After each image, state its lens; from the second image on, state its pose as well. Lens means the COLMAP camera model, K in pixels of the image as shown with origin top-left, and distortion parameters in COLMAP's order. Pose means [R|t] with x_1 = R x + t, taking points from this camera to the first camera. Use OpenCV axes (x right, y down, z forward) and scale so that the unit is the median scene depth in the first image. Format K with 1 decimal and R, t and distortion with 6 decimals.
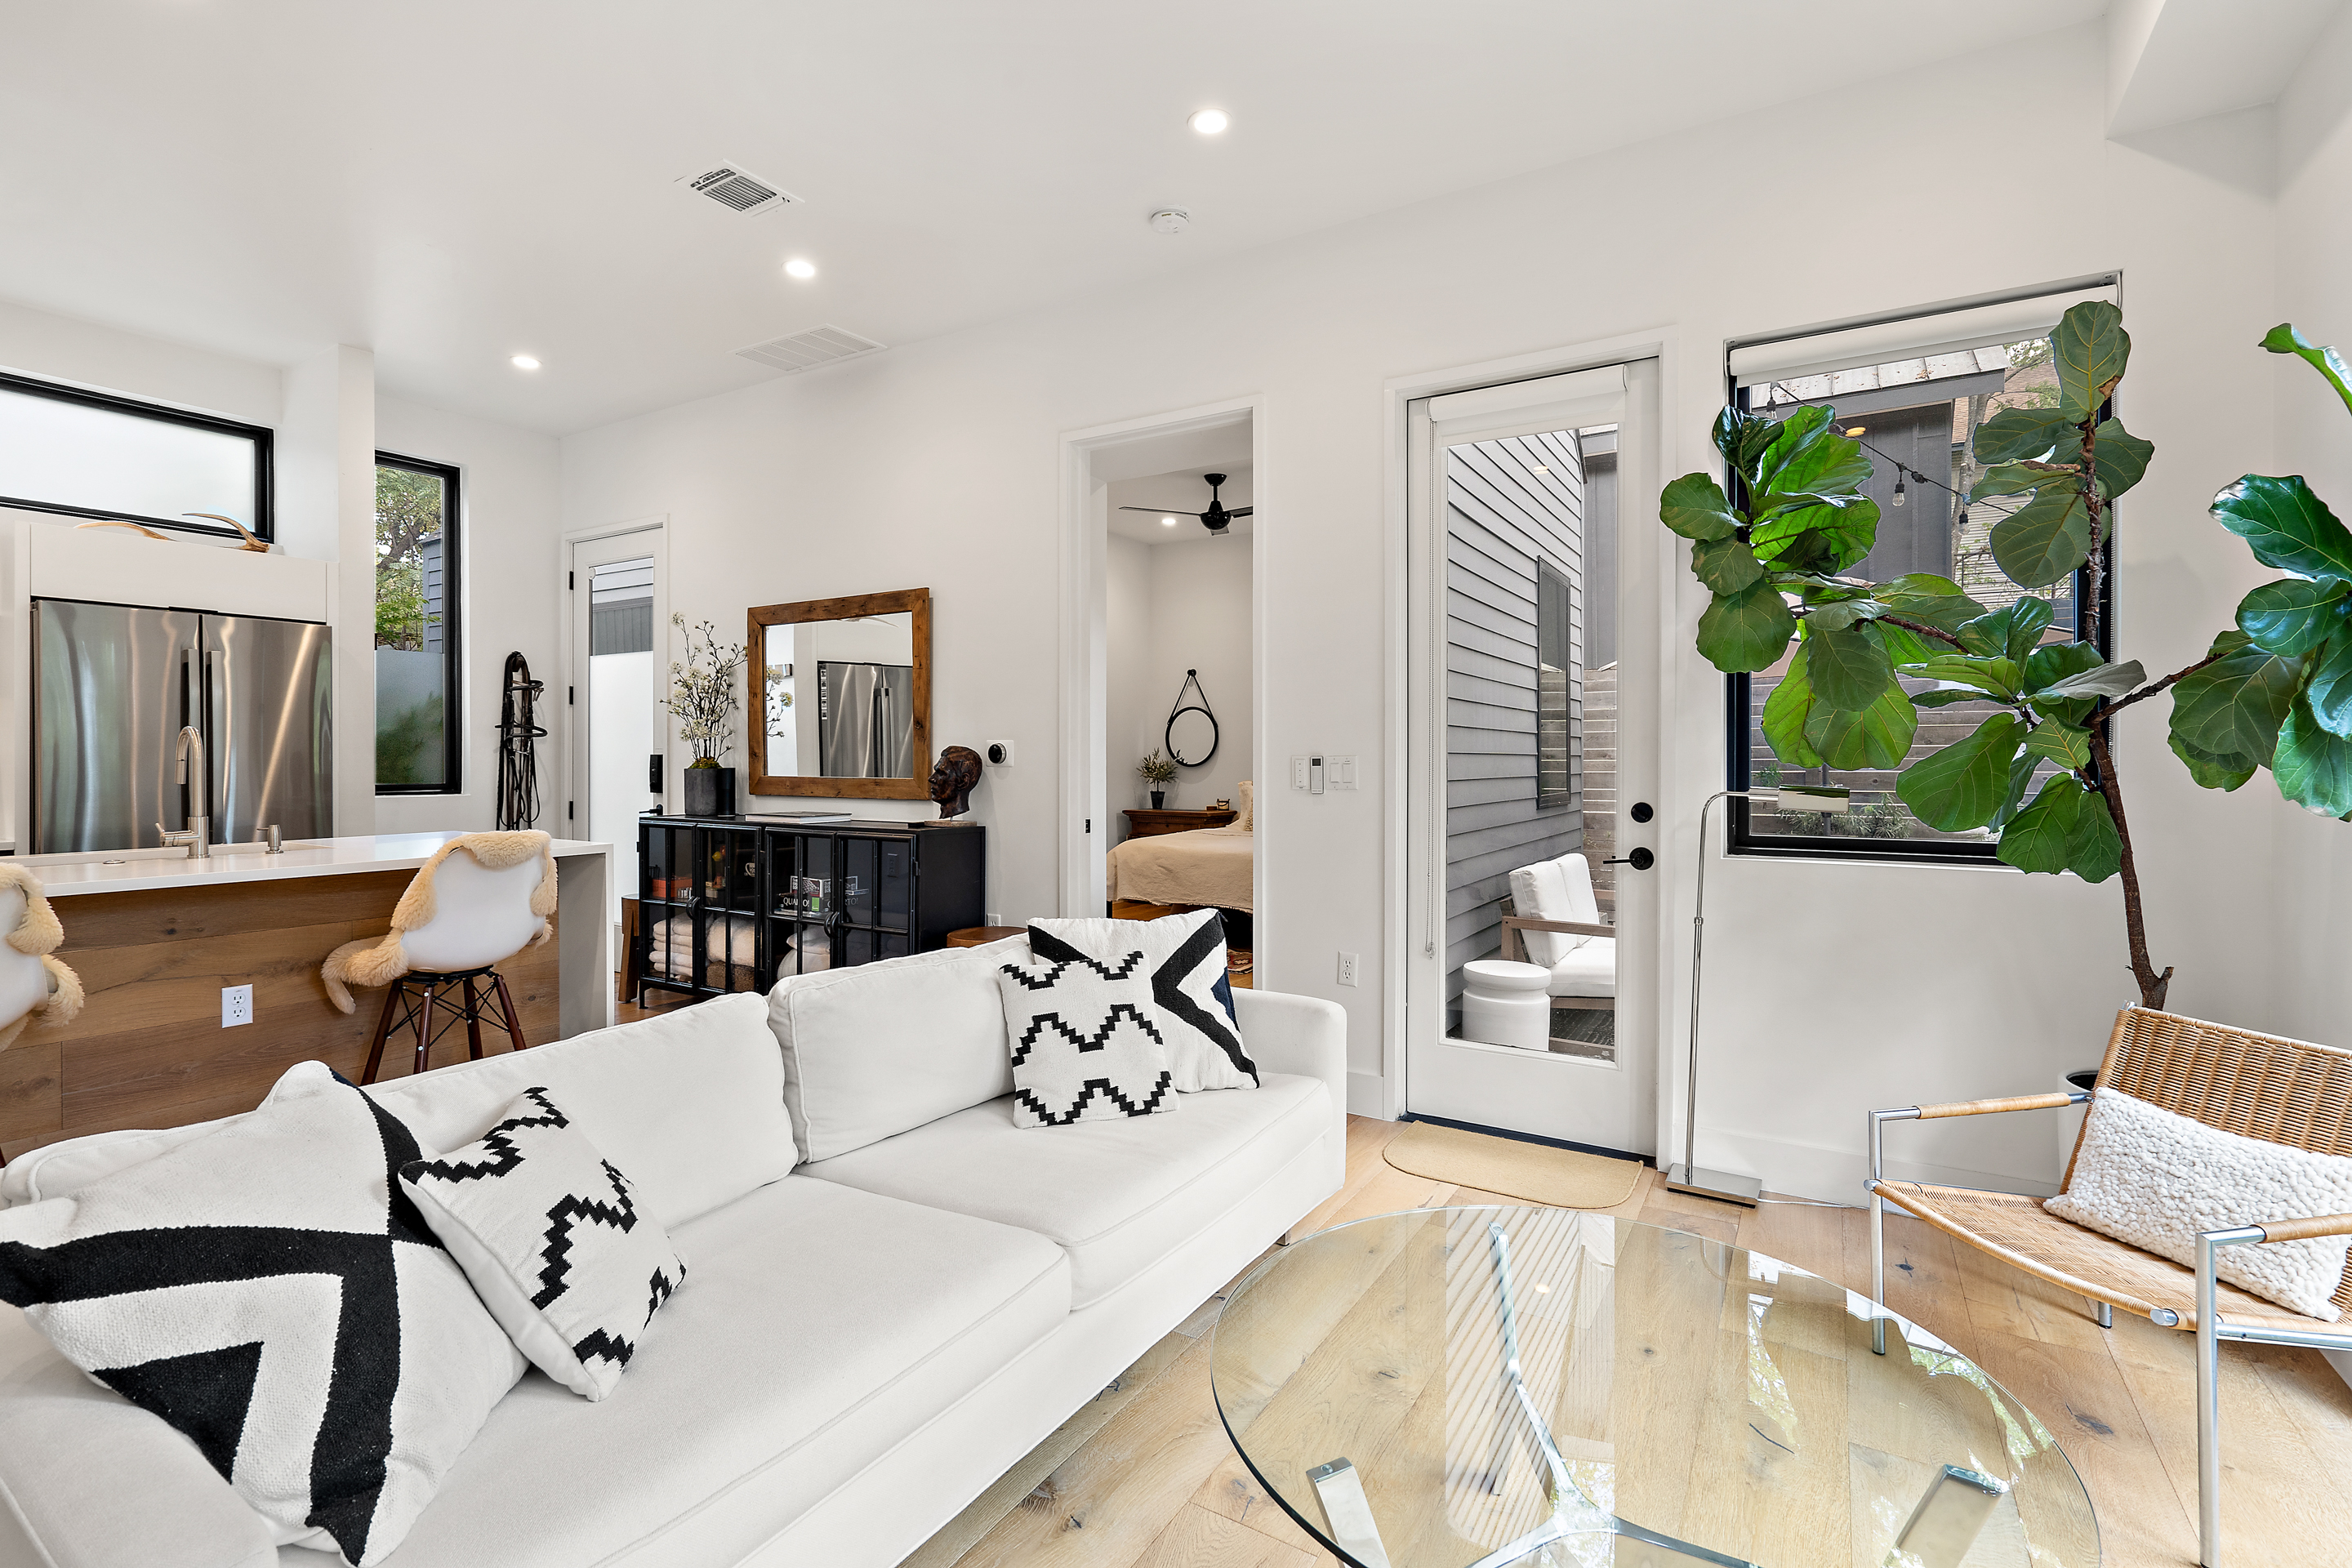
lens RADIAL K [[1076.6, 0, 1176.2], [0, 1076.6, 764.6], [0, 0, 1]] dist [-0.004565, 0.002630]
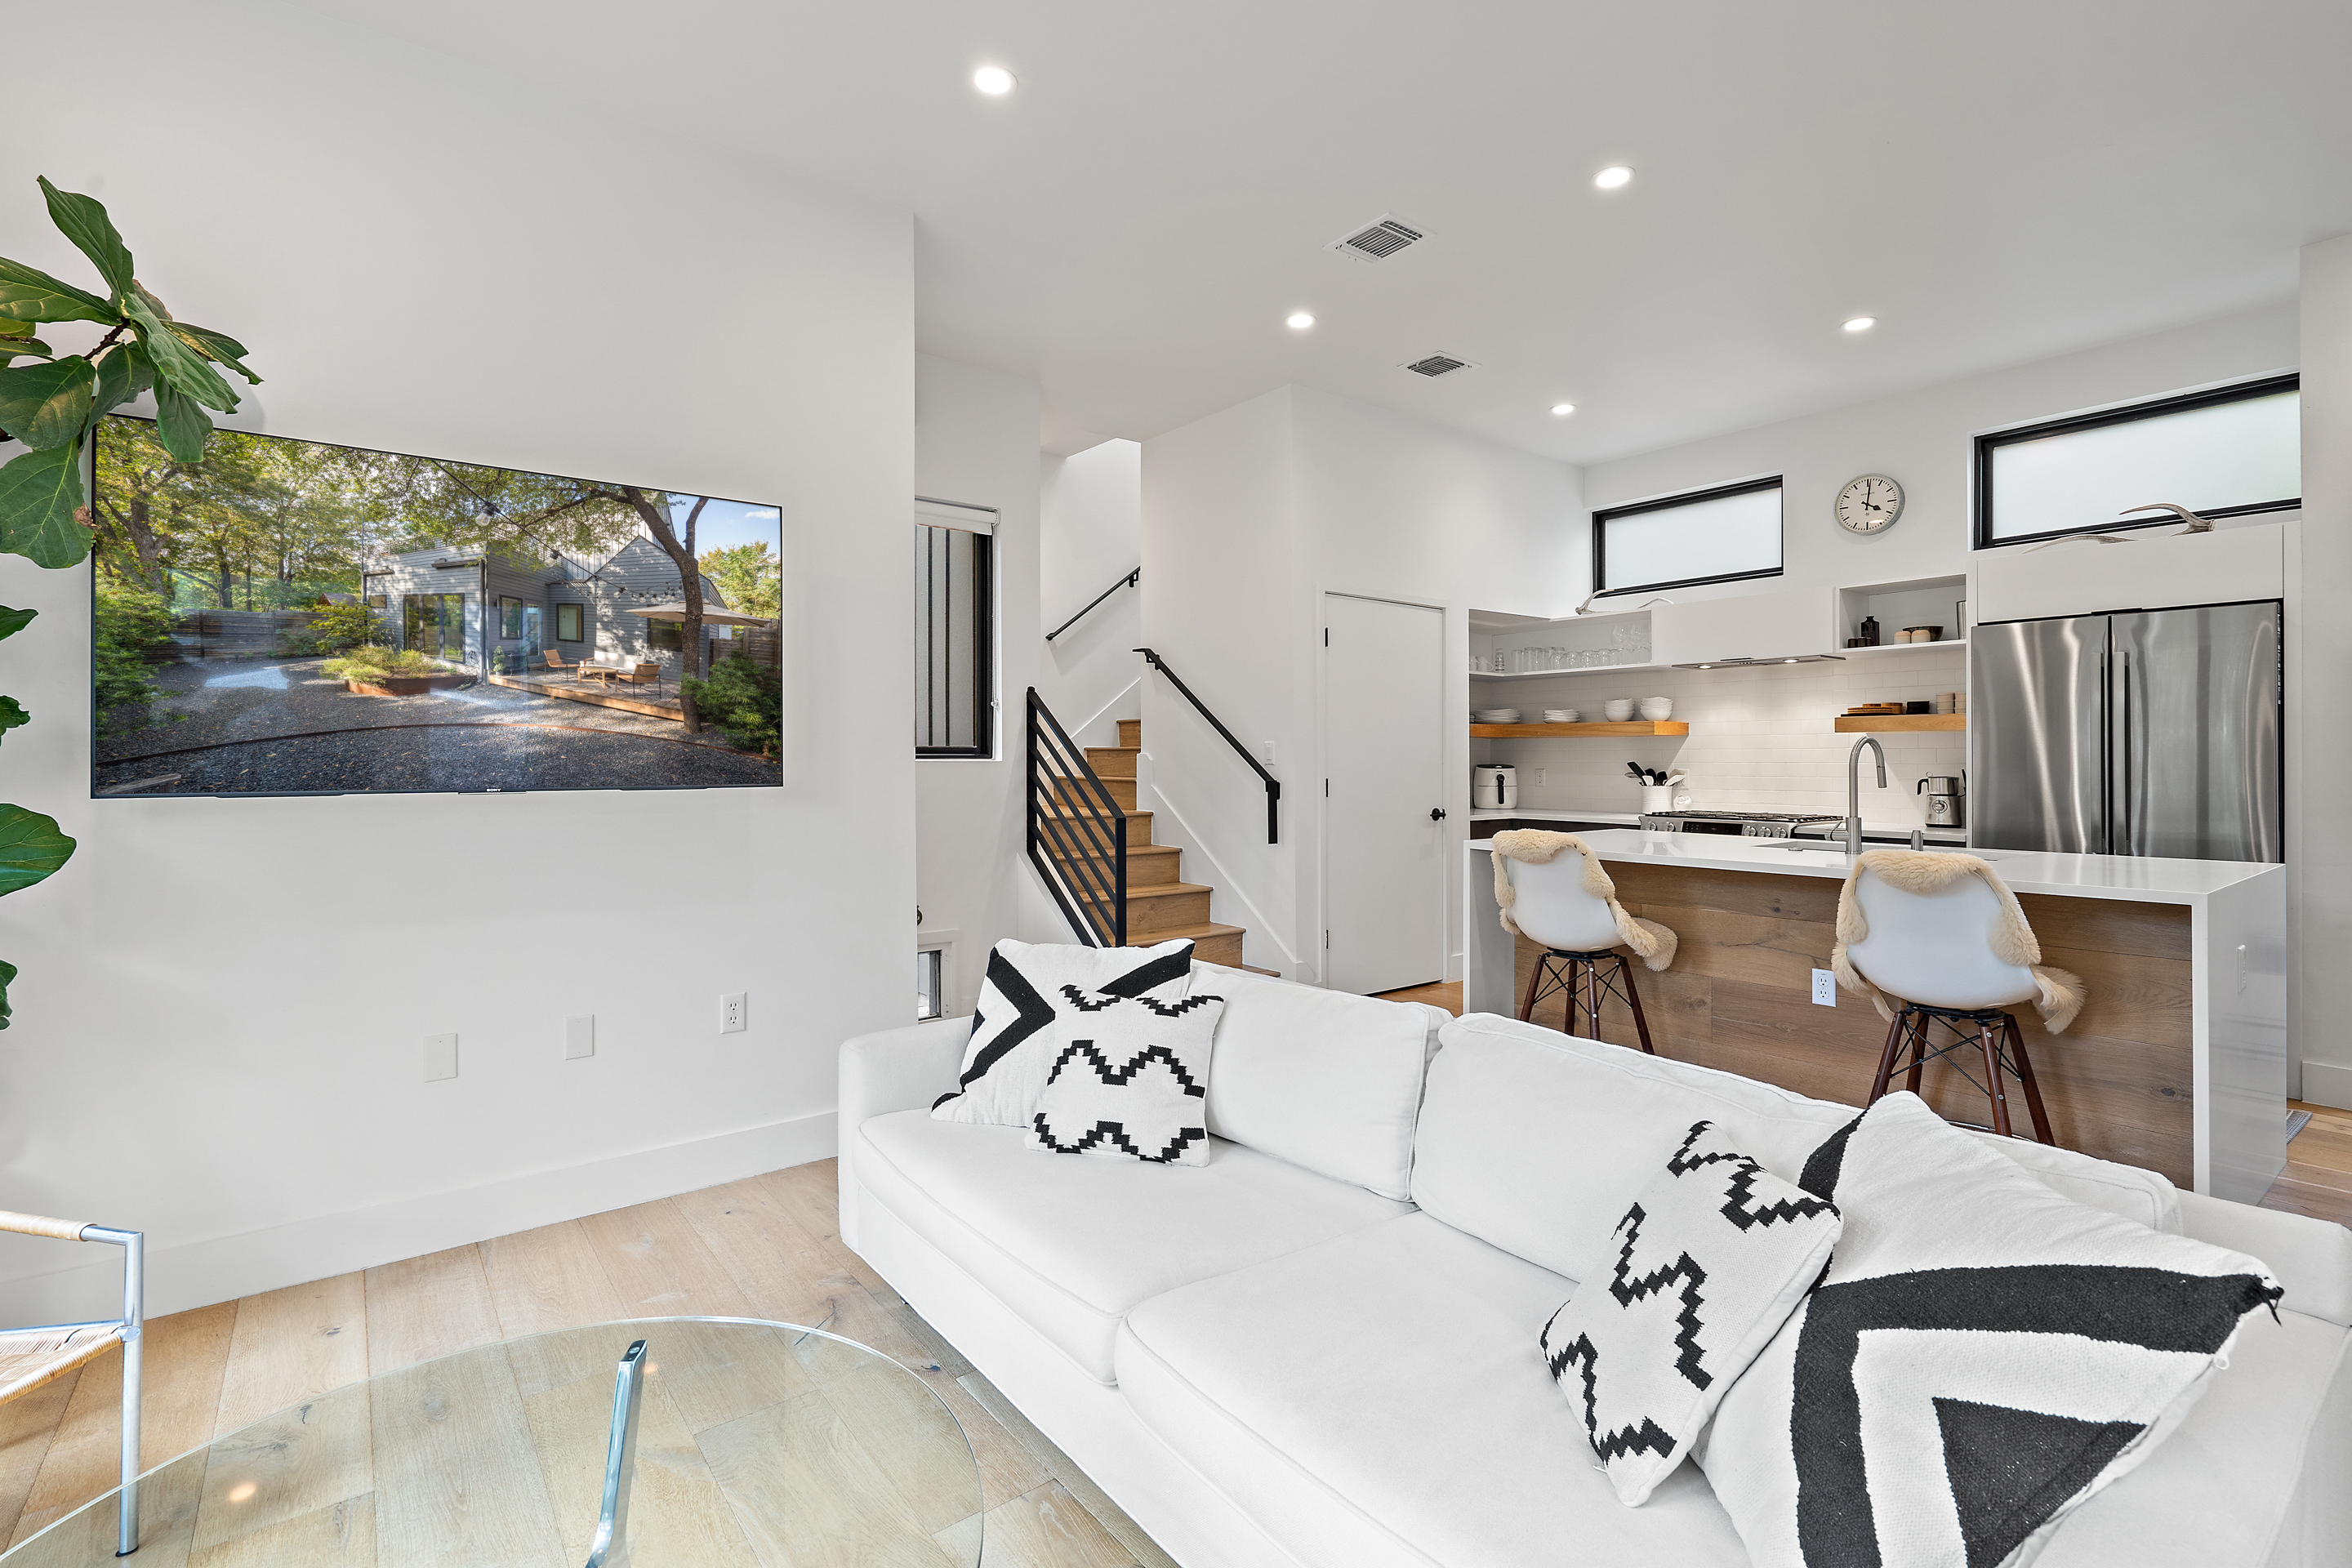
lens RADIAL K [[1076.6, 0, 1171.7], [0, 1076.6, 759.8], [0, 0, 1]] dist [-0.004565, 0.002630]
pose [[-0.353651, 0.000118, -0.935377, 0.282339], [-0.005965, 0.999979, 0.002381, -0.007249], [0.935358, 0.006422, -0.353643, 0.522064]]
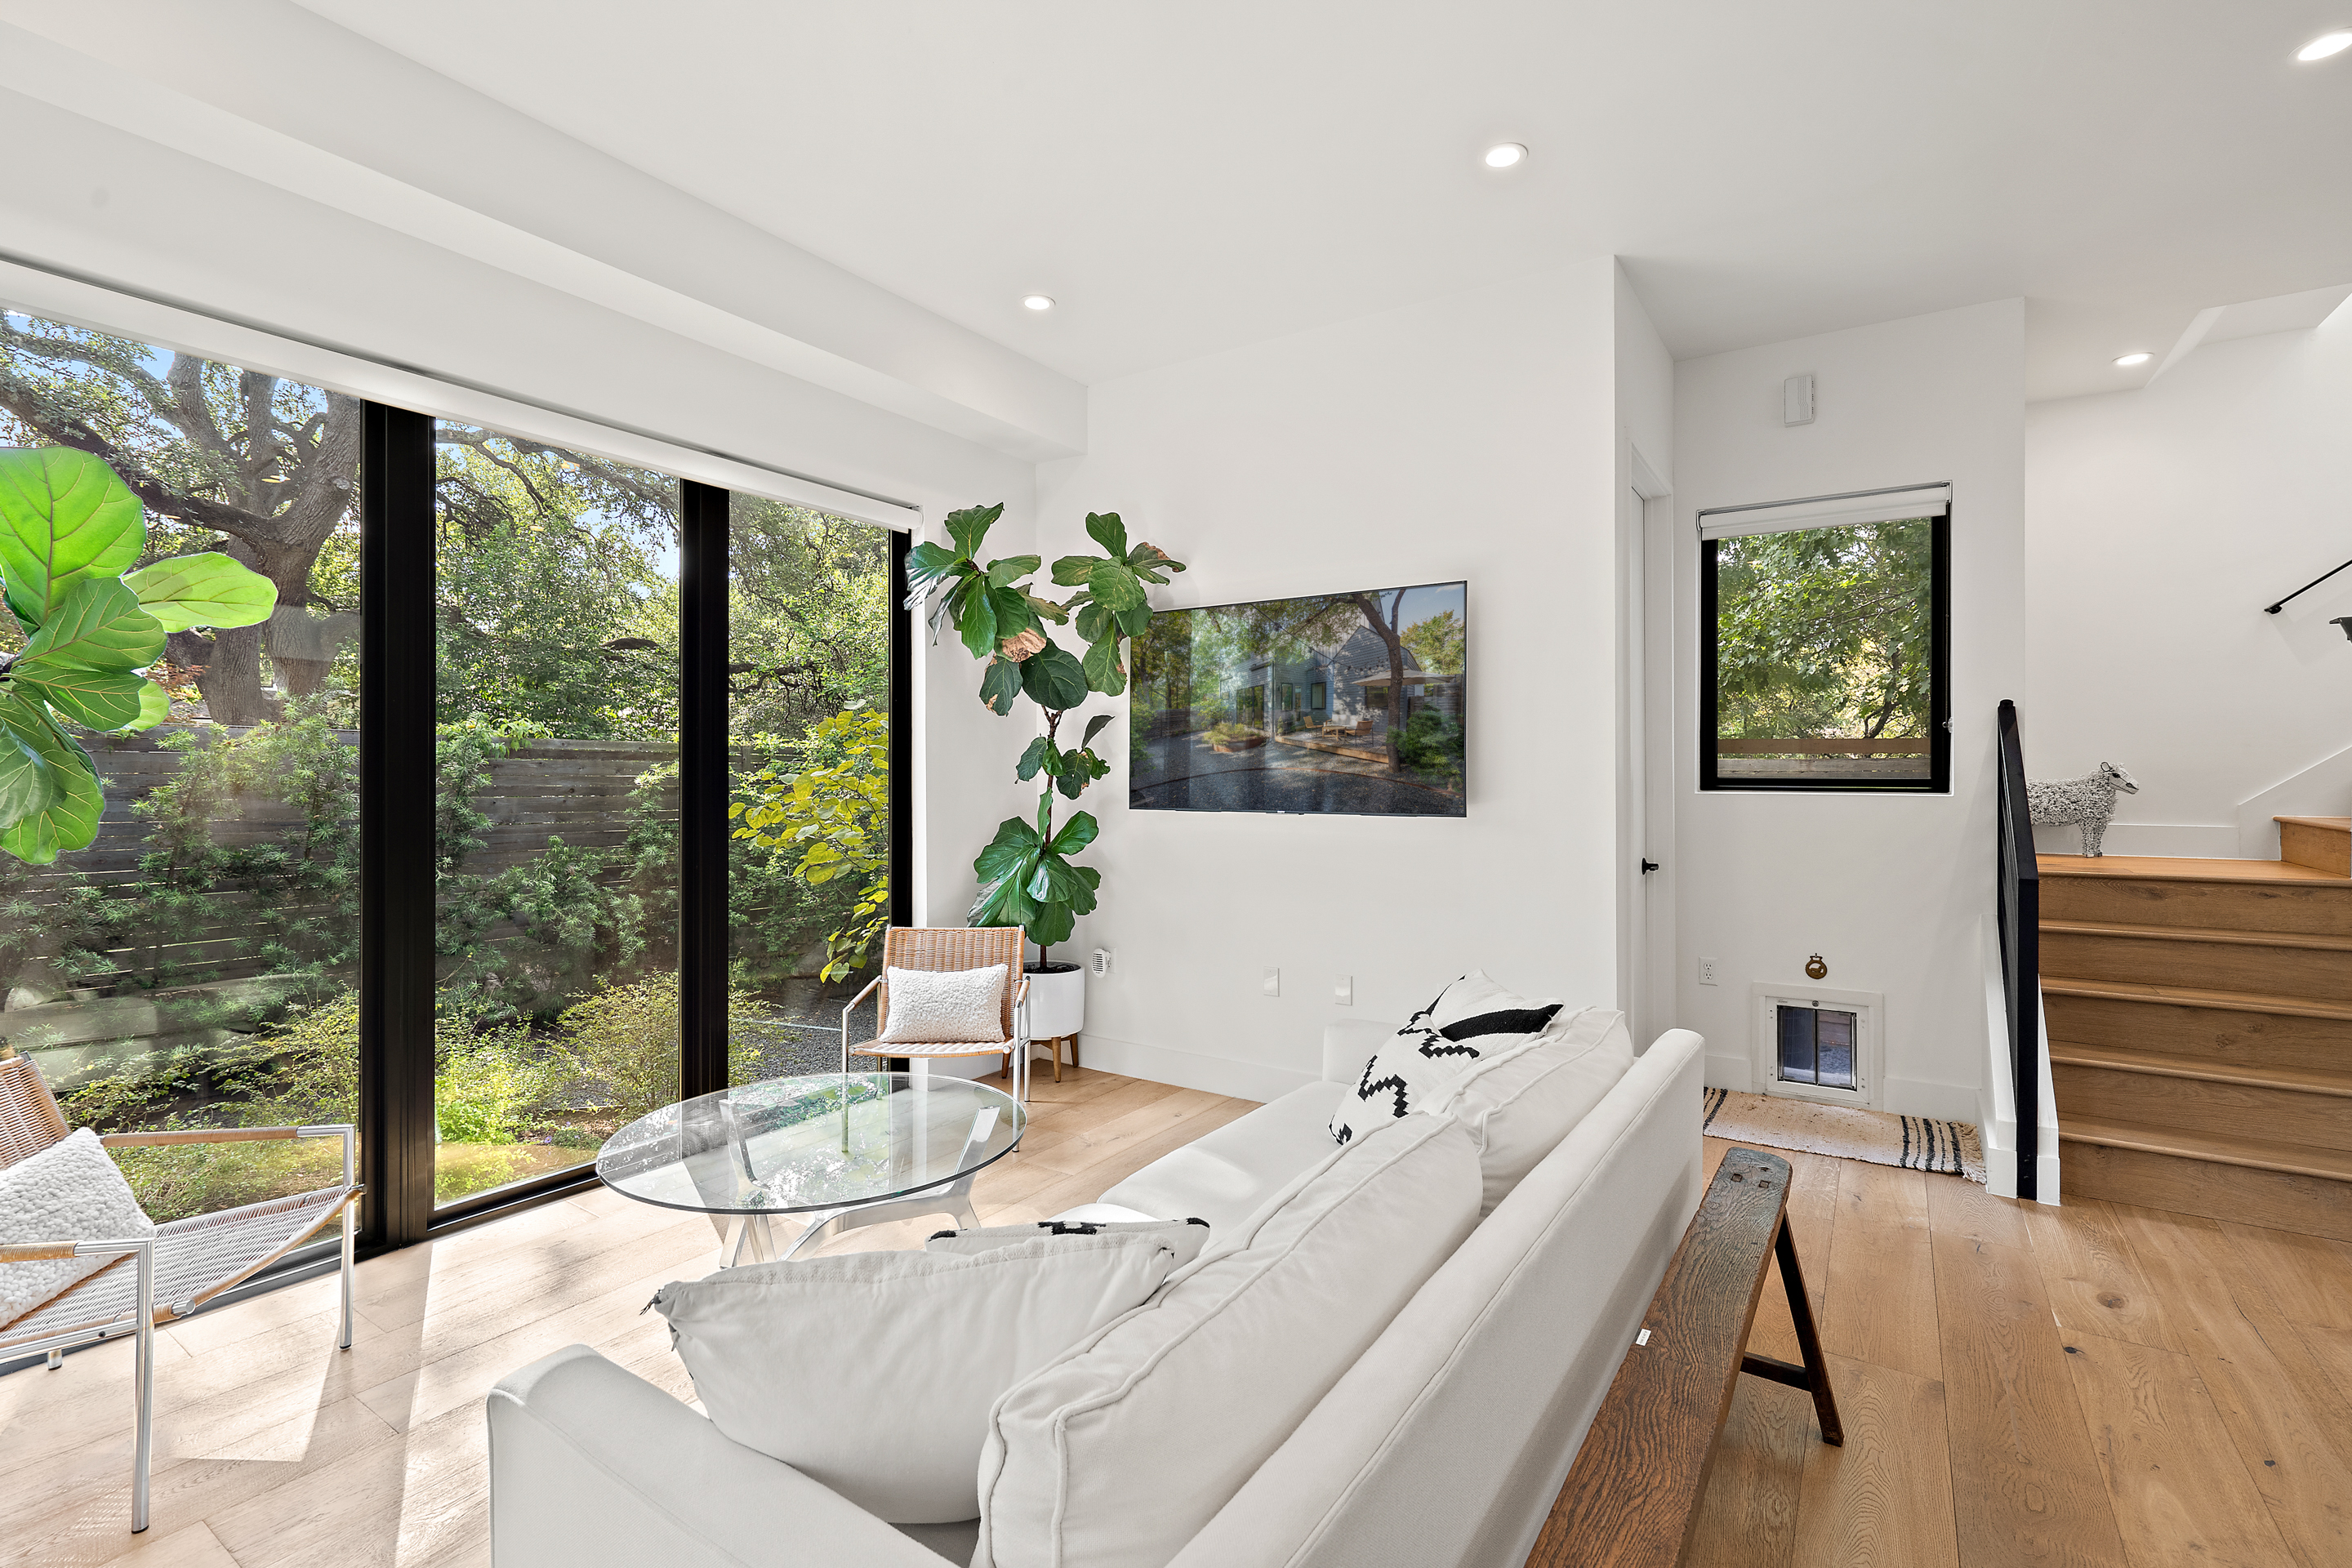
lens RADIAL K [[1076.6, 0, 1175.5], [0, 1076.6, 771.0], [0, 0, 1]] dist [-0.004565, 0.002630]
pose [[-0.999141, -0.003206, 0.041315, -0.094294], [-0.002964, 0.999978, 0.005913, -0.025699], [-0.041333, 0.005786, -0.999129, 0.873431]]
